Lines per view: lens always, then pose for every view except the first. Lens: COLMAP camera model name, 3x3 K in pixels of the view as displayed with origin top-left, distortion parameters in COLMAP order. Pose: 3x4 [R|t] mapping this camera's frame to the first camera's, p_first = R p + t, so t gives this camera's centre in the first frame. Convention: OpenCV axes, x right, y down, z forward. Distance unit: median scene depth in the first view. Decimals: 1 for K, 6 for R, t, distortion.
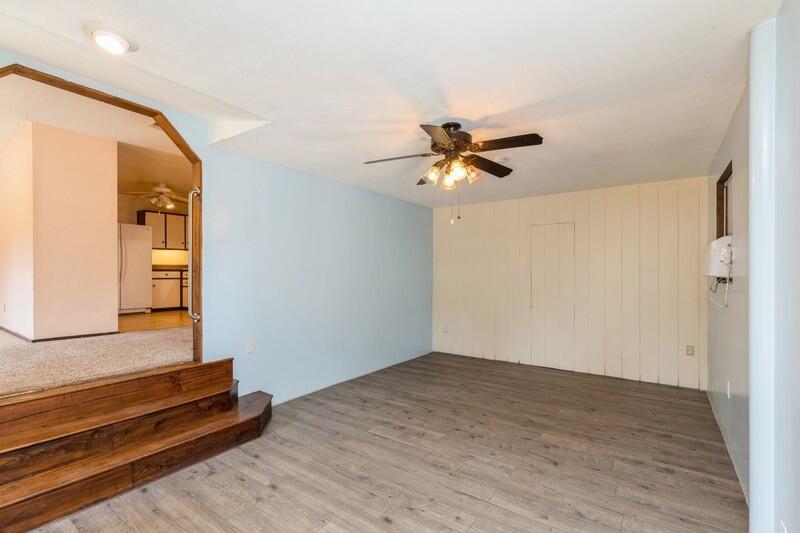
lens RADIAL K [[379.6, 0, 395.4], [0, 379.6, 269.1], [0, 0, 1]] dist [0.002743, -0.000950]
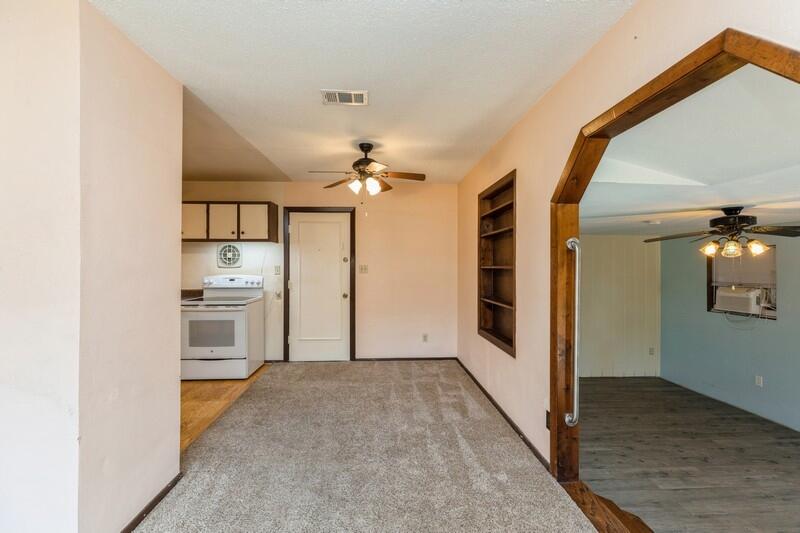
lens RADIAL K [[379.6, 0, 399.4], [0, 379.6, 265.5], [0, 0, 1]] dist [0.002743, -0.000950]
pose [[0.779839, 0.002551, 0.625975, -1.151734], [-0.004373, 0.999989, 0.001373, -0.142549], [-0.625965, -0.003808, 0.779842, 0.619014]]
